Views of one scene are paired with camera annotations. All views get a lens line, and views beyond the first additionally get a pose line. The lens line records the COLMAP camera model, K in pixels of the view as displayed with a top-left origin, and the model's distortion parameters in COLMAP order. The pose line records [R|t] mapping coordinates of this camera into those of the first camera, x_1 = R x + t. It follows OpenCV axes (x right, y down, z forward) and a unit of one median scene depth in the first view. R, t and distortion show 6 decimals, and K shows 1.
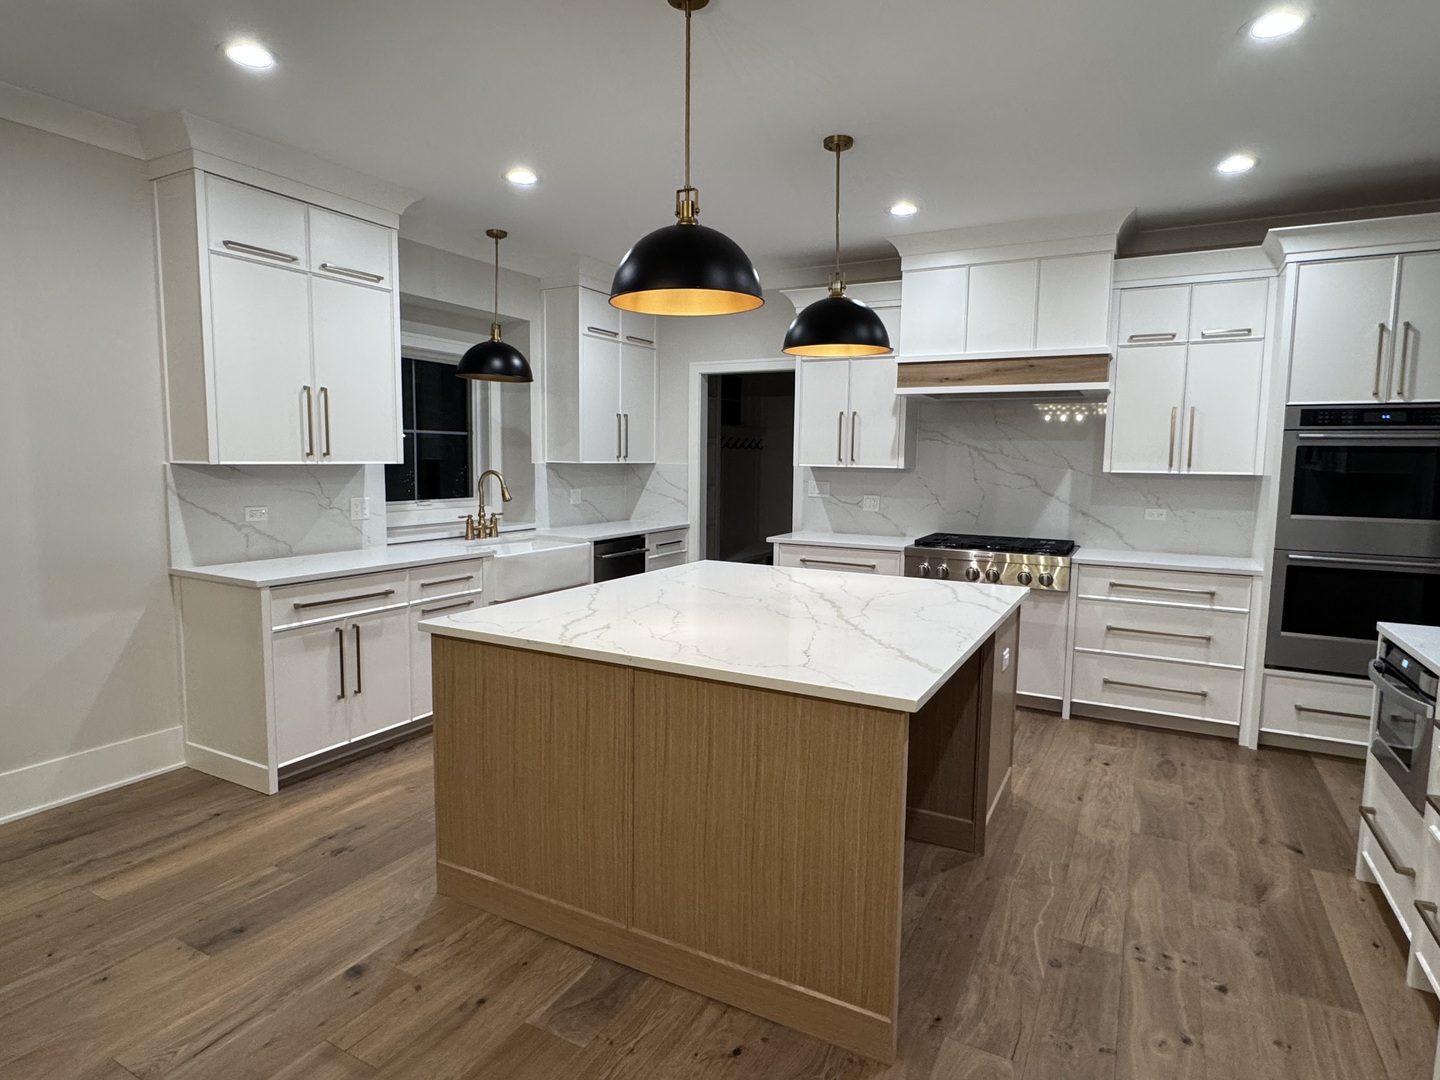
lens RADIAL K [[804.5, 0, 719.2], [0, 804.5, 534.3], [0, 0, 1]] dist [0.003991, 0.001145]
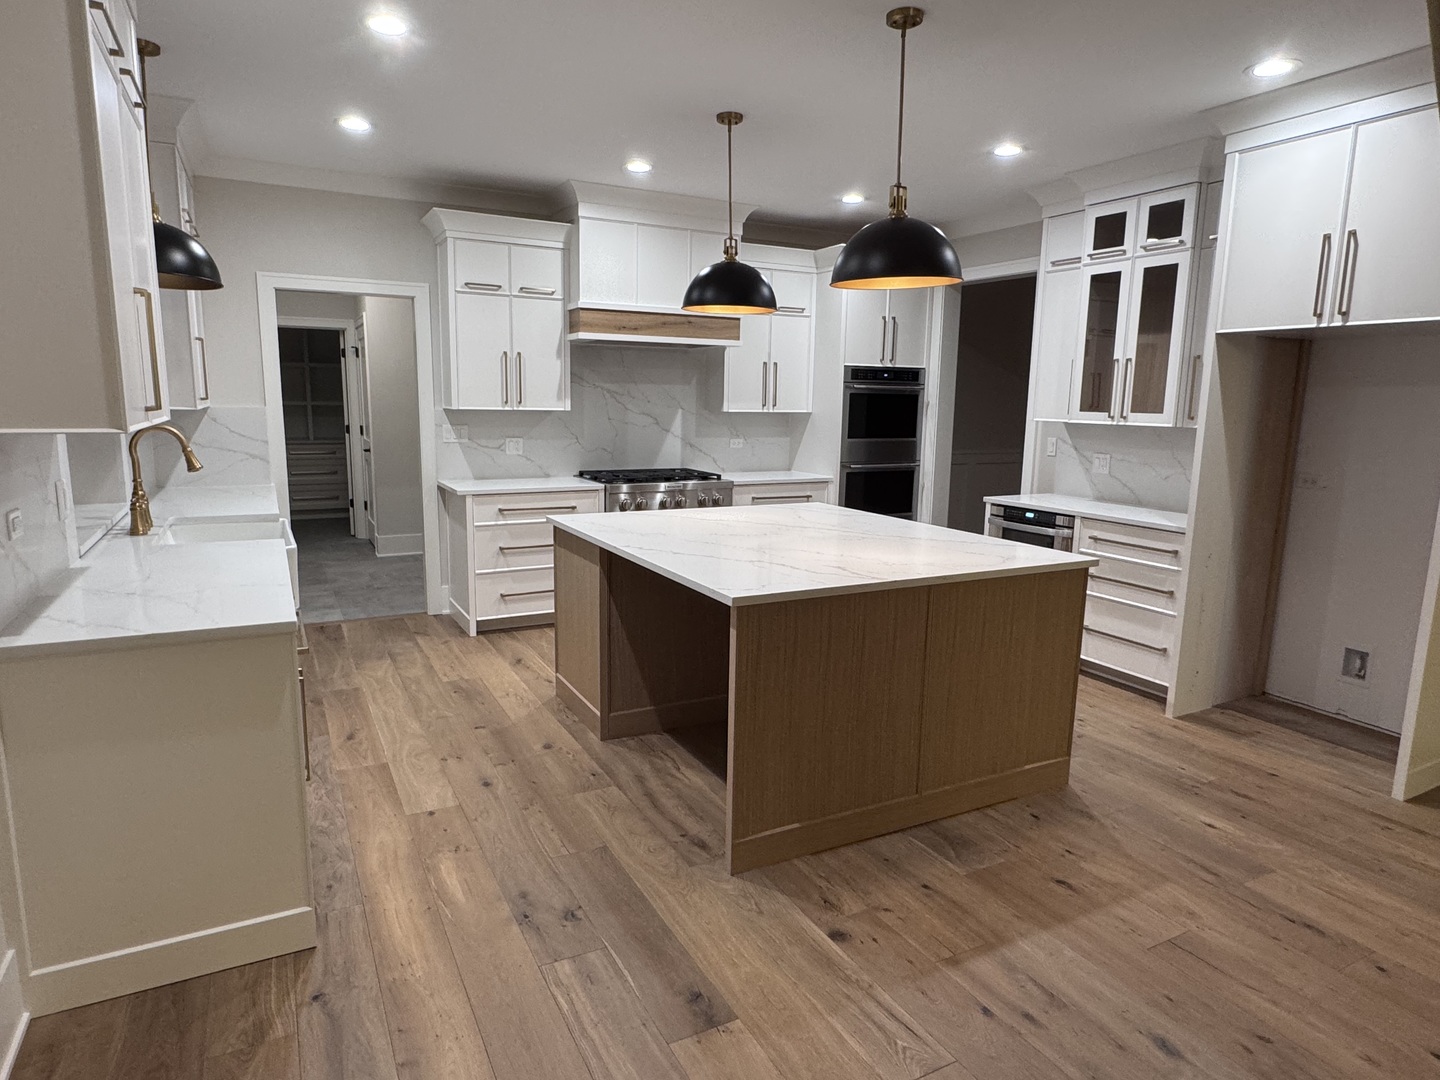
lens RADIAL K [[844.3, 0, 717.0], [0, 844.3, 542.3], [0, 0, 1]] dist [0.004415, 0.001532]
pose [[0.557703, -0.145220, 0.817238, -0.661212], [0.070656, 0.989309, 0.127579, -0.045291], [-0.827028, -0.013409, 0.562001, 0.267282]]
